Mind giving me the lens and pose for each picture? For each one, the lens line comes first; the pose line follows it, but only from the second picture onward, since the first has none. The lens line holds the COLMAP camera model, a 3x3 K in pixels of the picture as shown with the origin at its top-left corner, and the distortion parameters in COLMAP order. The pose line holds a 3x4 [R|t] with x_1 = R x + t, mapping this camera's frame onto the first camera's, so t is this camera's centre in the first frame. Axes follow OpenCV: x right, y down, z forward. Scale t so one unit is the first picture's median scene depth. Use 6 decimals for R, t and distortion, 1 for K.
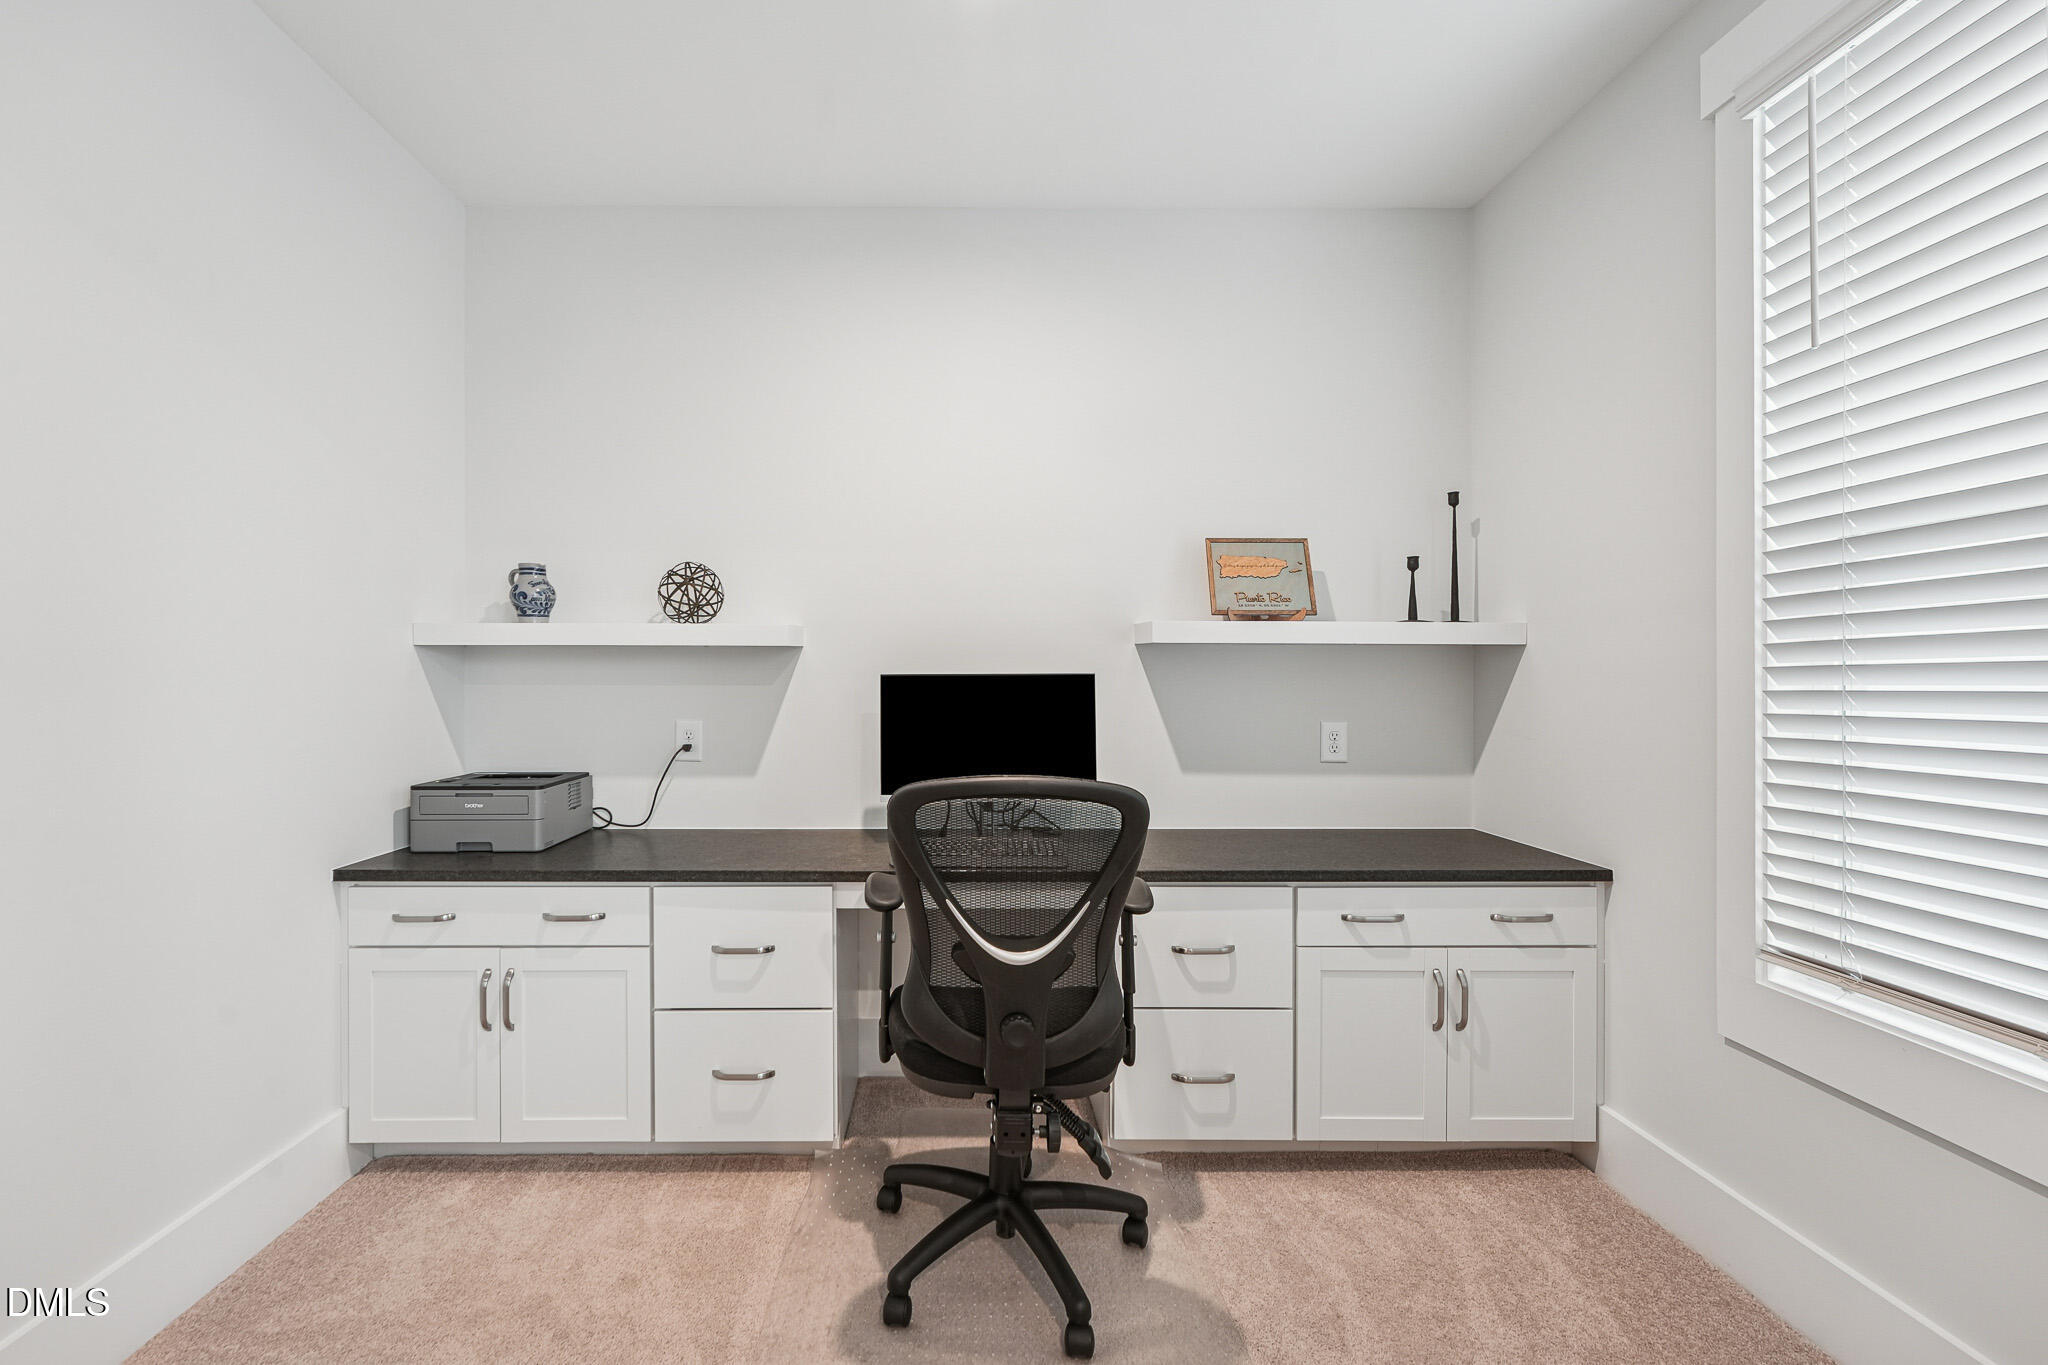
lens RADIAL K [[822.1, 0, 931.6], [0, 822.1, 682.6], [0, 0, 1]] dist [-0.004633, 0.000620]
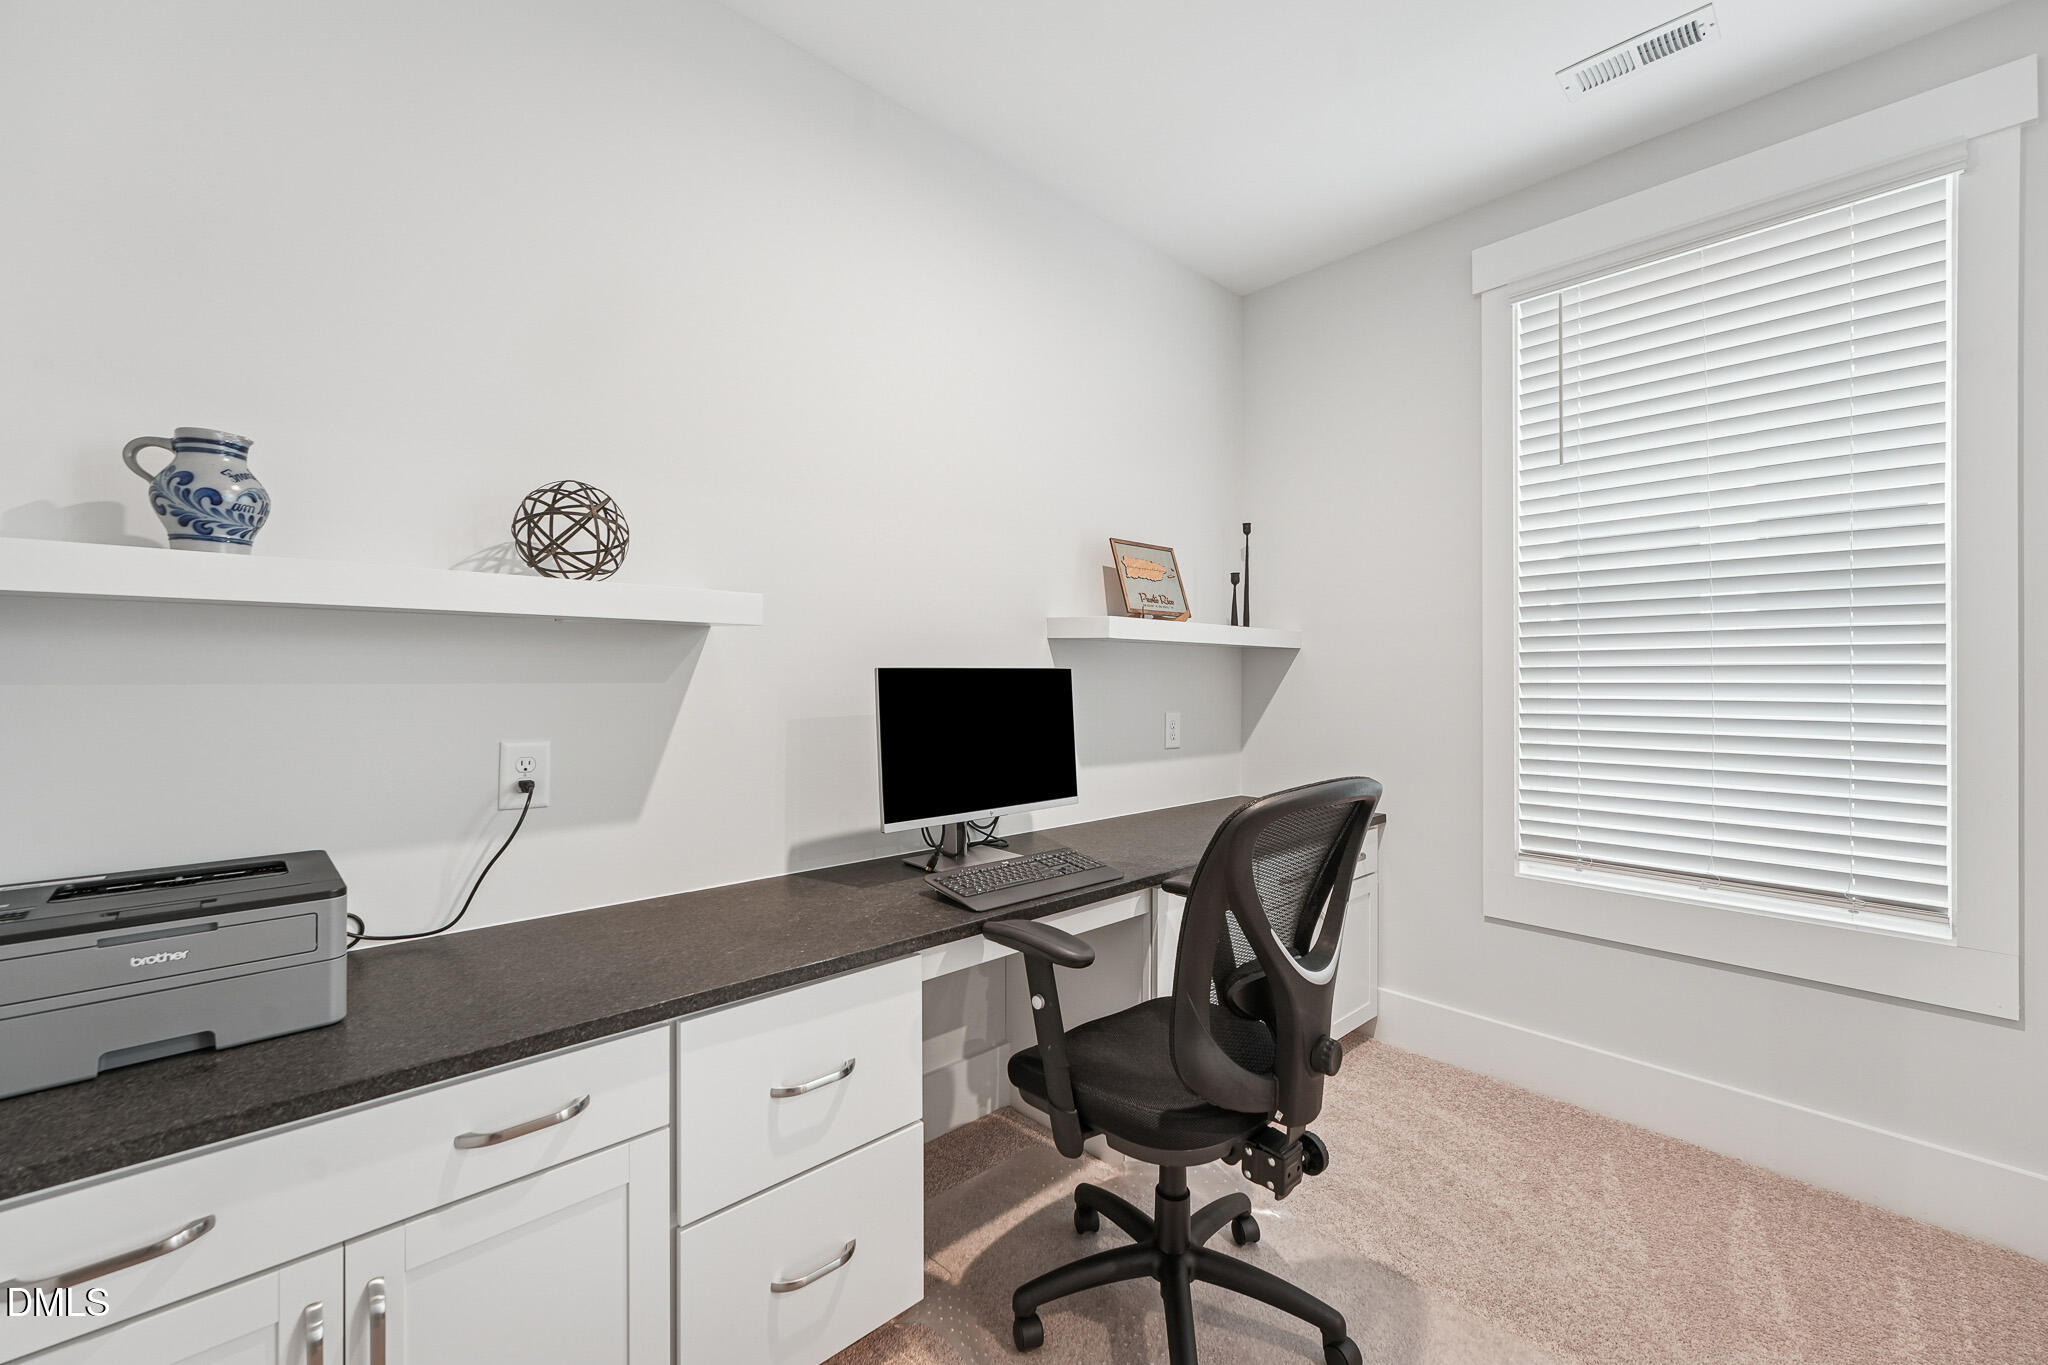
lens RADIAL K [[822.1, 0, 1015.5], [0, 822.1, 670.8], [0, 0, 1]] dist [-0.004633, 0.000620]
pose [[0.739101, 0.005093, 0.673576, -0.464190], [0.001155, 0.999960, -0.008829, 0.000332], [-0.673594, 0.007304, 0.739065, 0.330183]]
